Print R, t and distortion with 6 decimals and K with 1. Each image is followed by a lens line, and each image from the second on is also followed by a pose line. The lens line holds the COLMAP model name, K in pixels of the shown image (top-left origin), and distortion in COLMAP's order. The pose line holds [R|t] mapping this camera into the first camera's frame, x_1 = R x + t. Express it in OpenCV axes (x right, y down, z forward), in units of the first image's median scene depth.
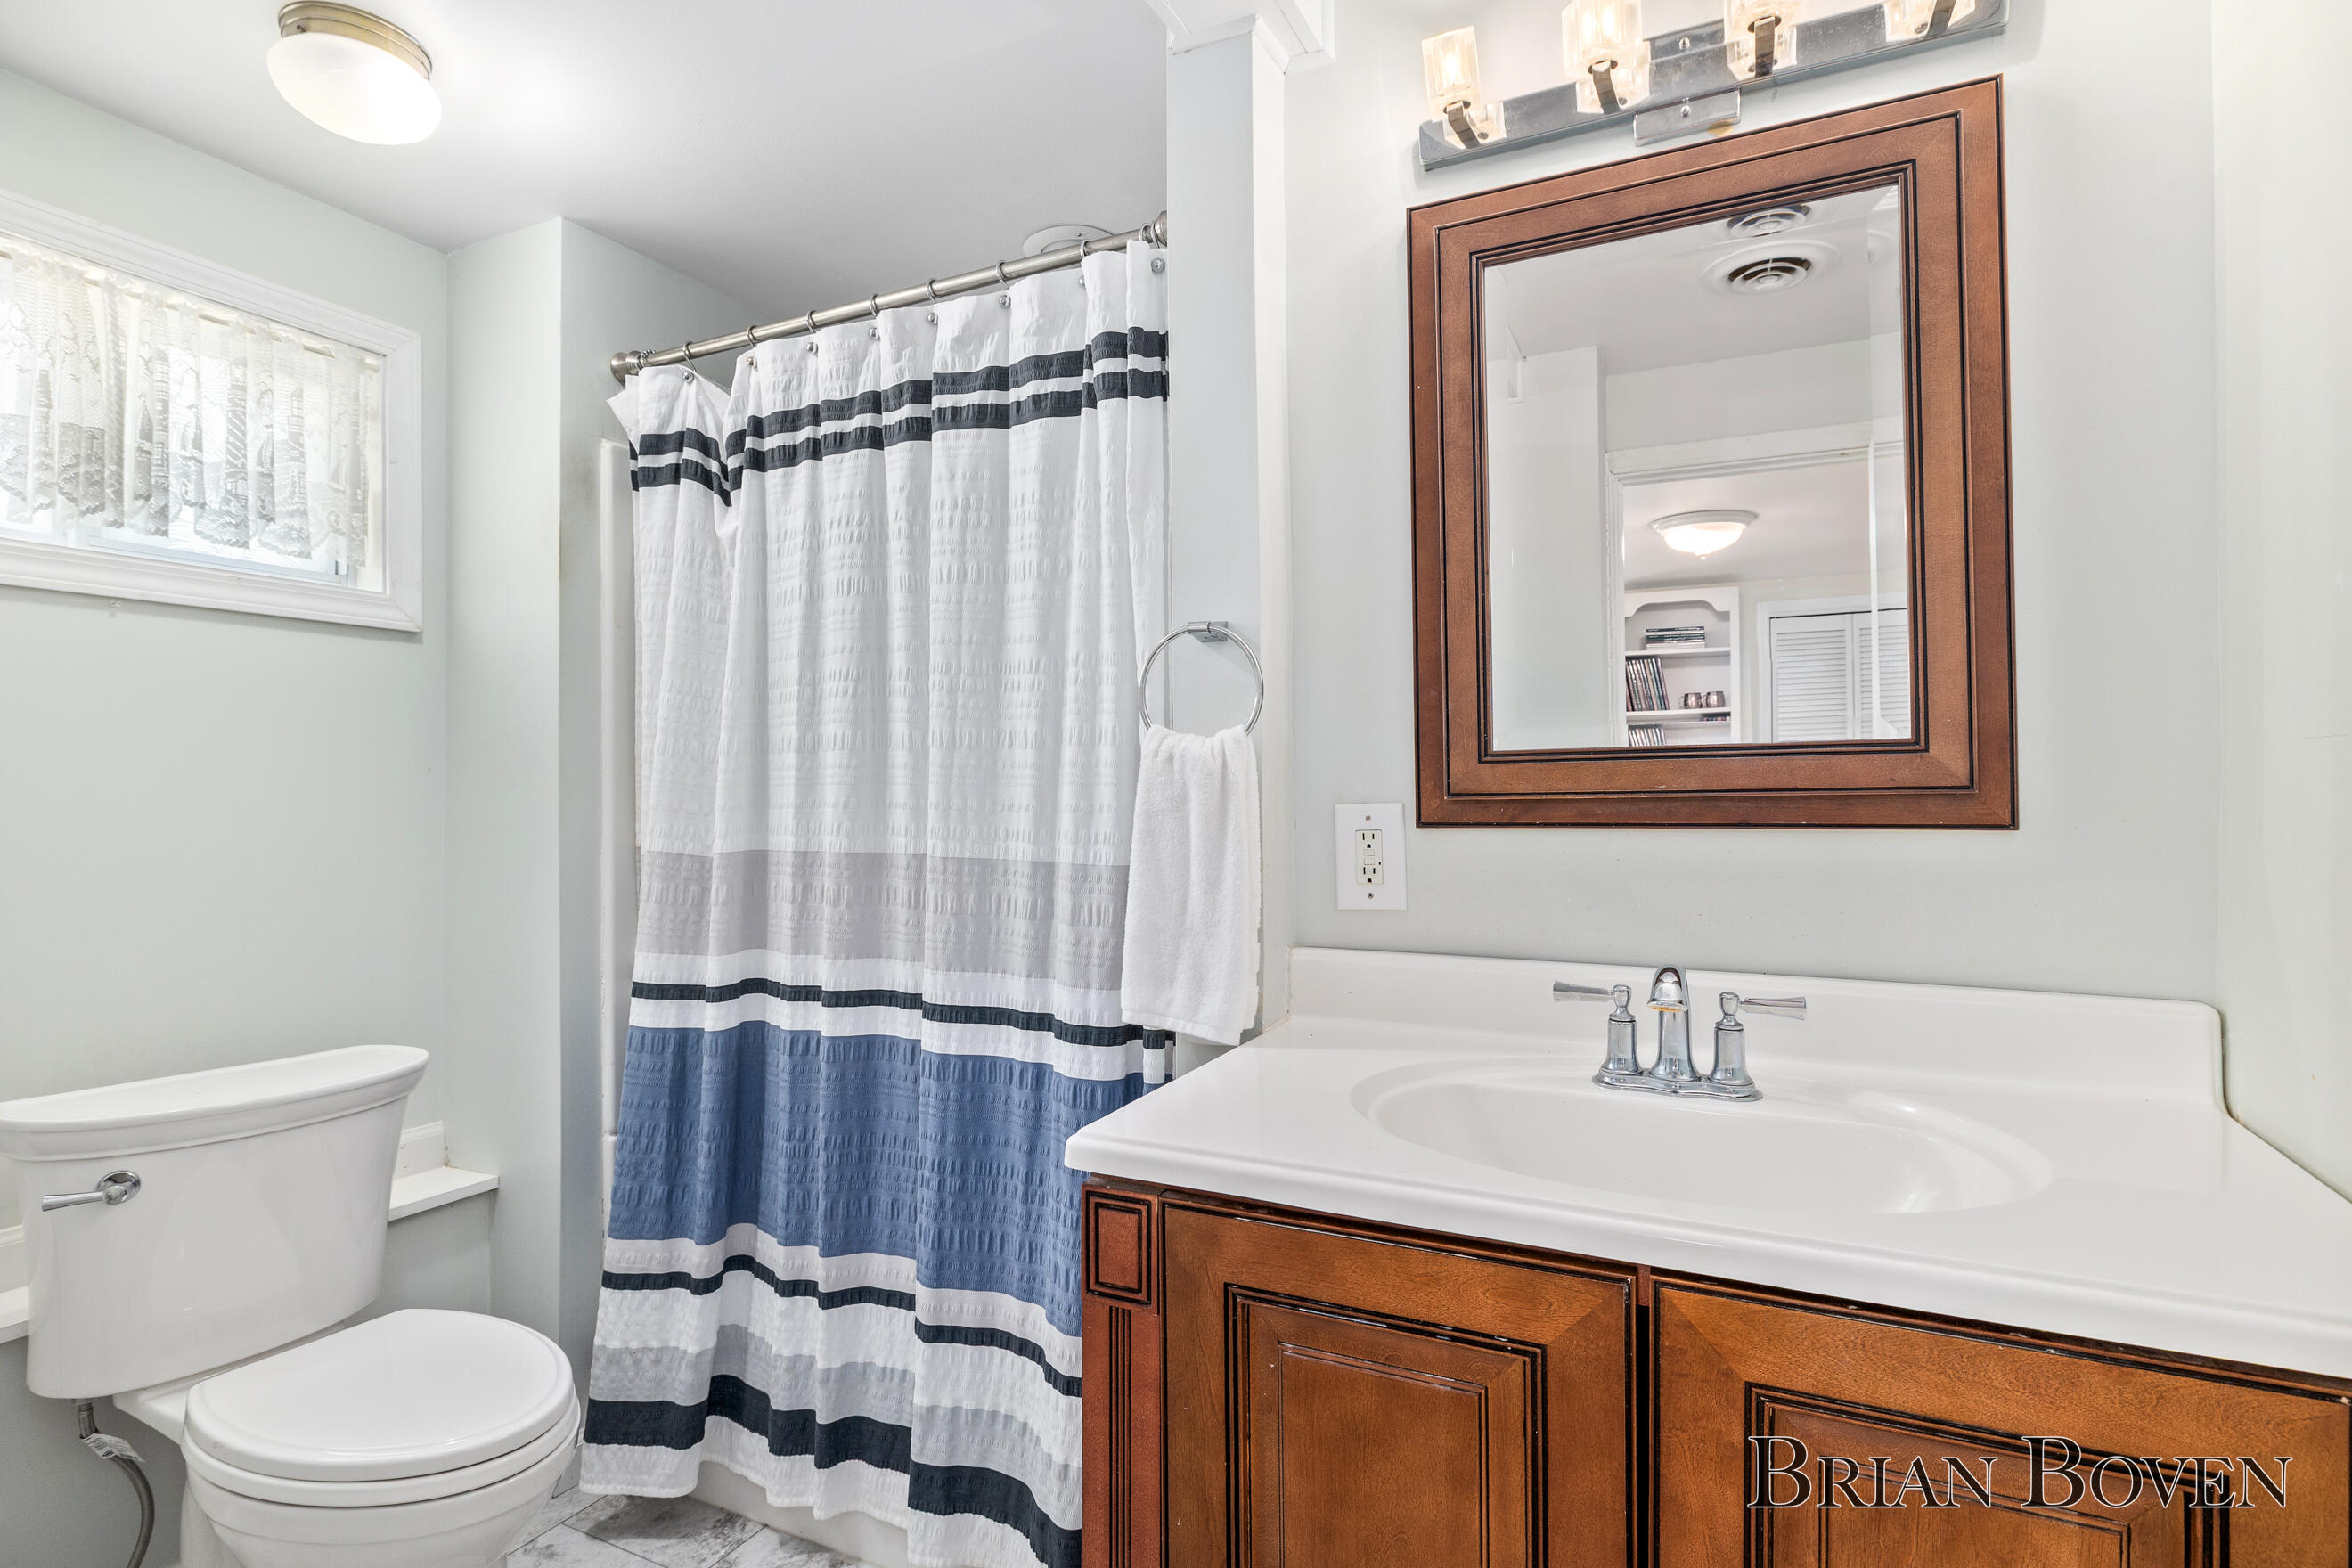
lens RADIAL K [[1180.4, 0, 1180.1], [0, 1180.4, 778.1], [0, 0, 1]] dist [-0.005614, -0.000704]
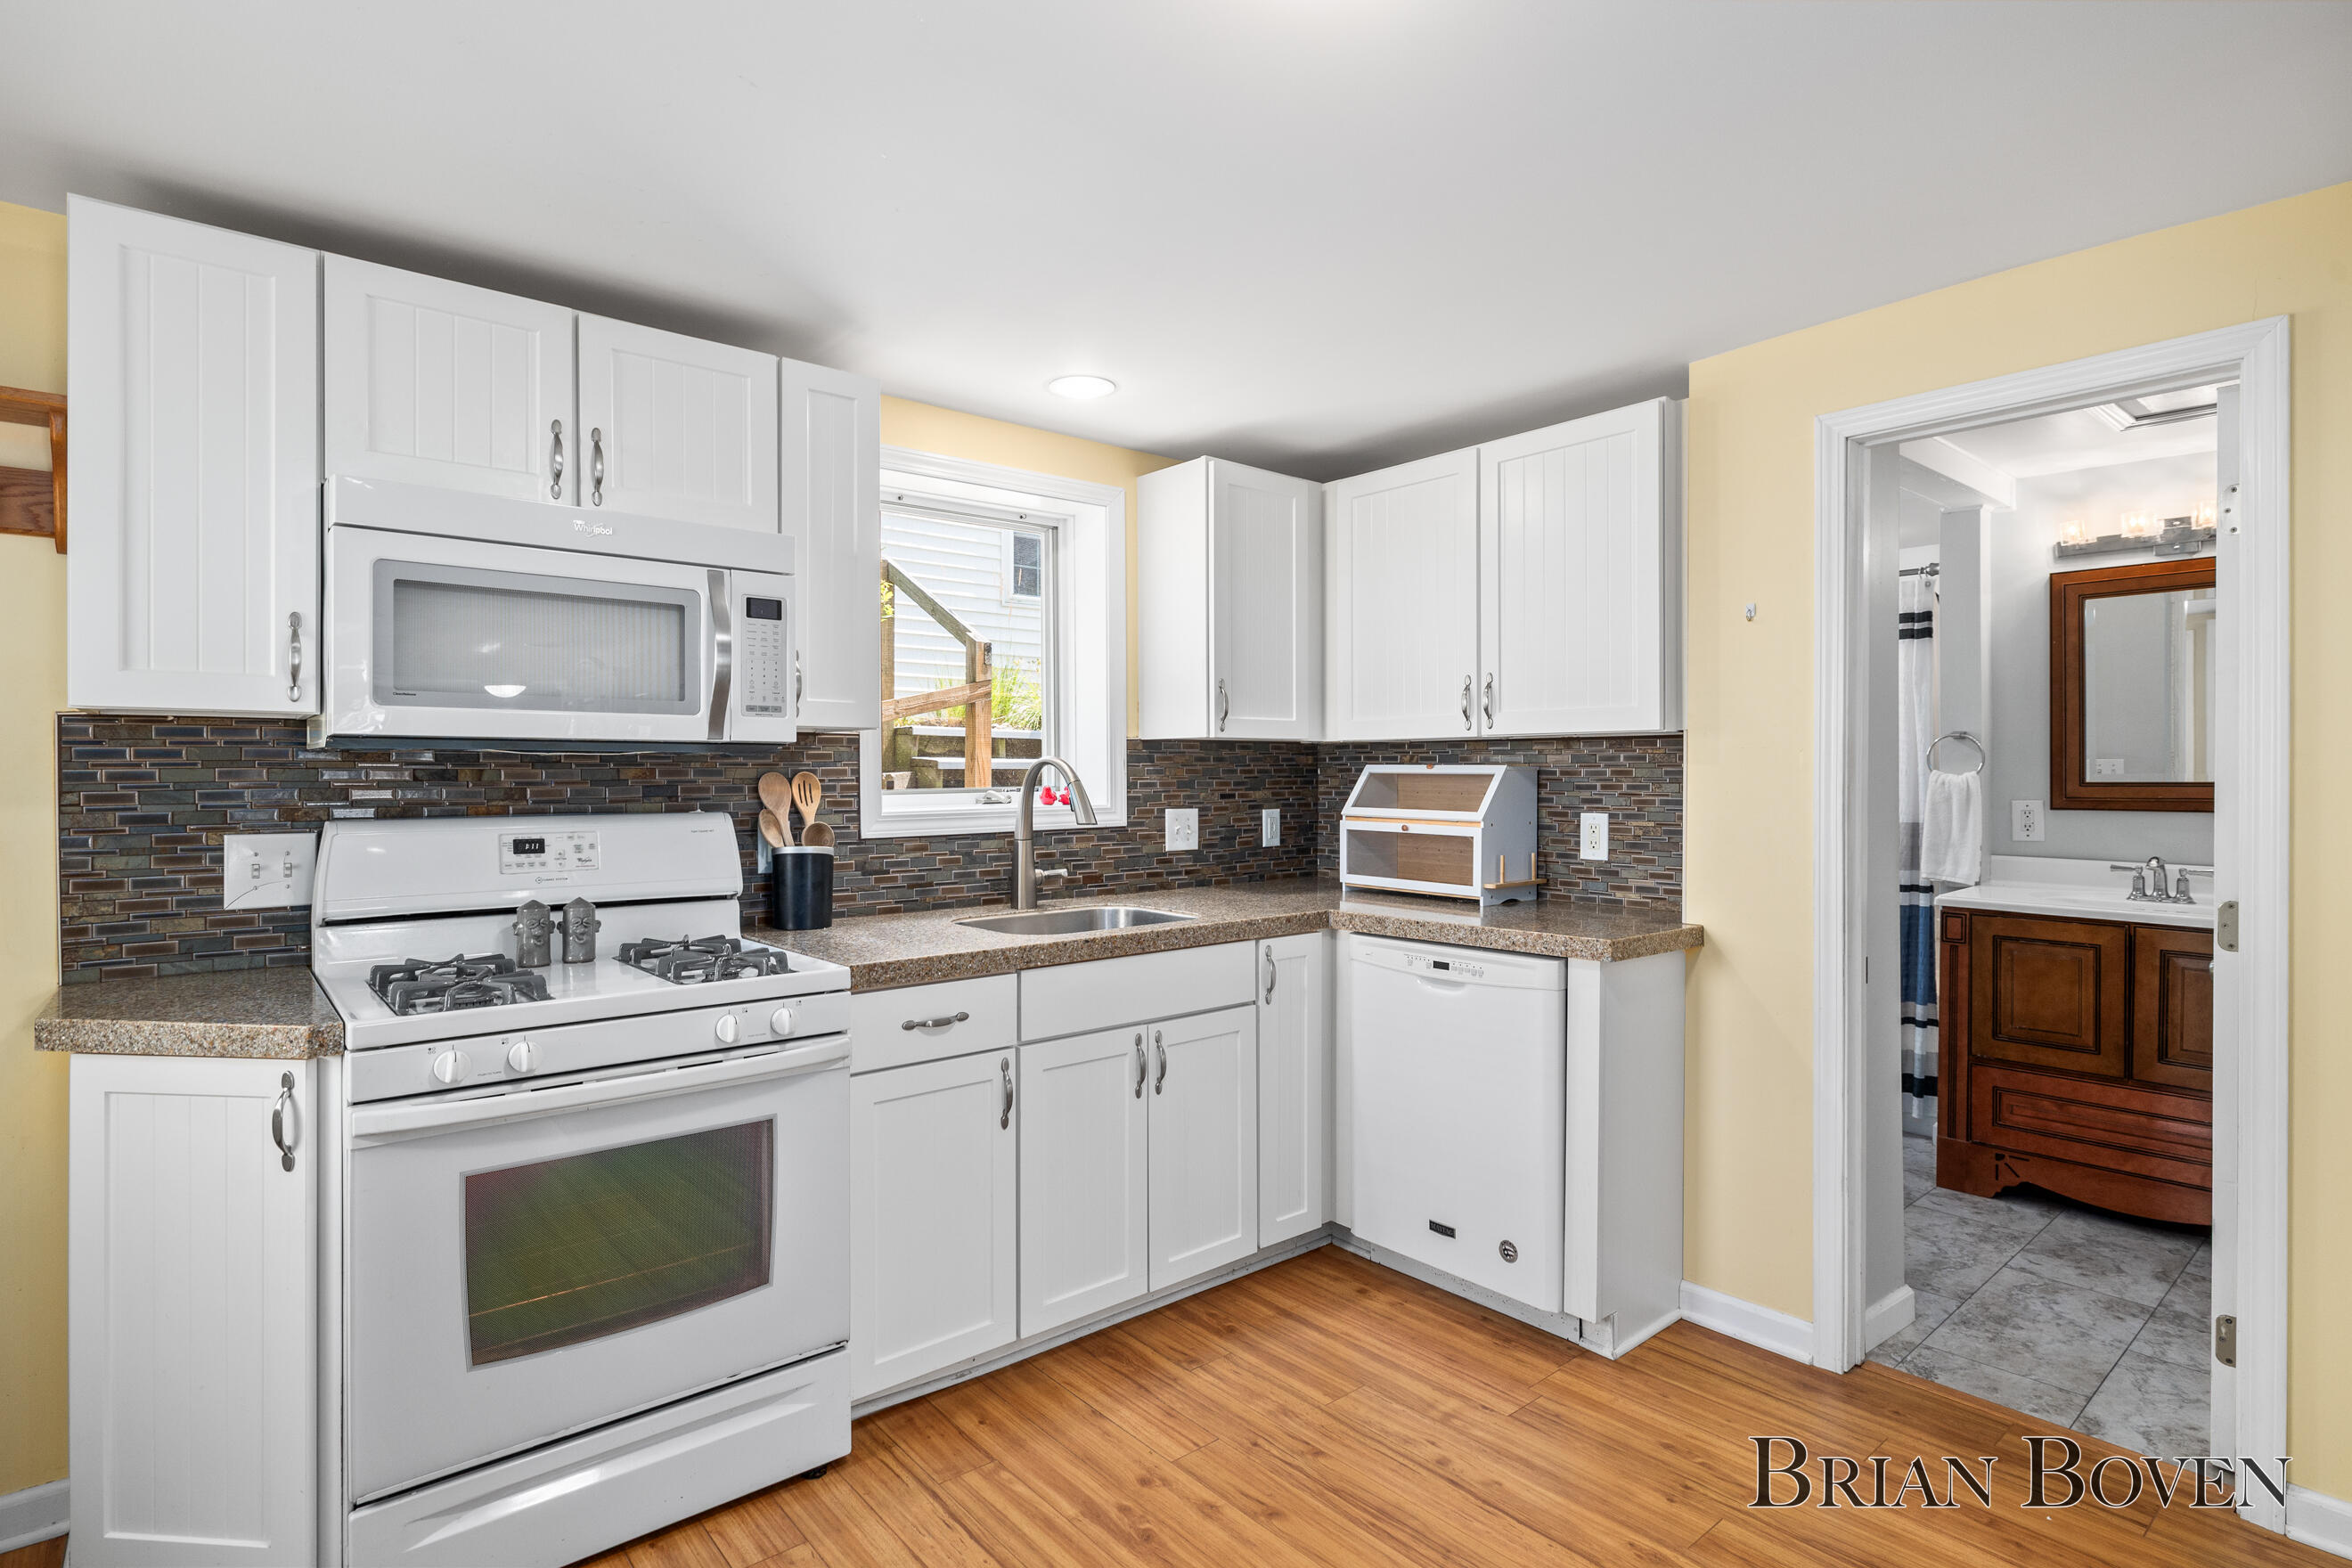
lens RADIAL K [[1180.4, 0, 1164.8], [0, 1180.4, 777.3], [0, 0, 1]] dist [-0.005614, -0.000704]
pose [[0.919606, 0.007704, -0.392766, -0.614936], [0.003069, 0.999636, 0.026794, -0.111933], [0.392829, -0.025845, 0.919248, -2.294962]]
